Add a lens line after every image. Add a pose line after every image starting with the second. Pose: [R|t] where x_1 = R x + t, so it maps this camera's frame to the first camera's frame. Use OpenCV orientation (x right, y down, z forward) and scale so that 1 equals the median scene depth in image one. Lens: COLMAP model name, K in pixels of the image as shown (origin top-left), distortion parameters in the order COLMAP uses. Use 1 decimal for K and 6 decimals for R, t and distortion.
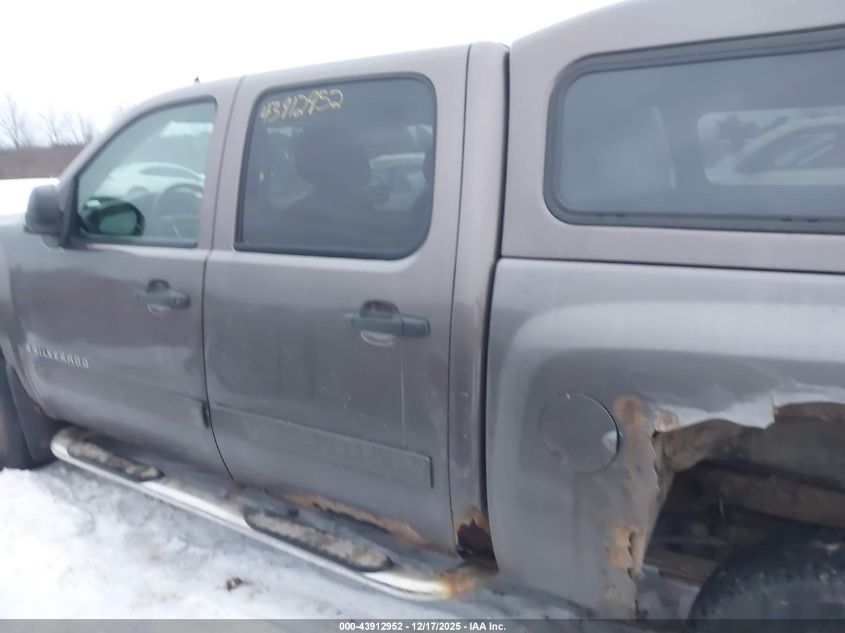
lens RADIAL K [[664.9, 0, 422.5], [0, 664.9, 316.5], [0, 0, 1]] dist [0.062640, -0.058998]
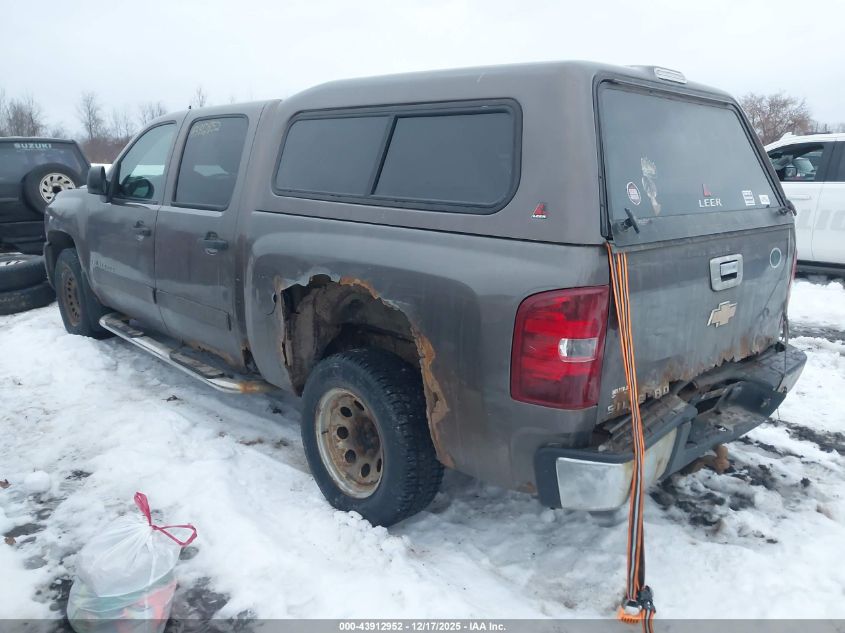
lens RADIAL K [[664.9, 0, 422.5], [0, 664.9, 316.5], [0, 0, 1]] dist [0.062640, -0.058998]
pose [[0.972778, 0.090985, -0.213131, 0.685175], [-0.090494, 0.995824, 0.012080, 0.101216], [0.213340, 0.007536, 0.976949, -0.551252]]
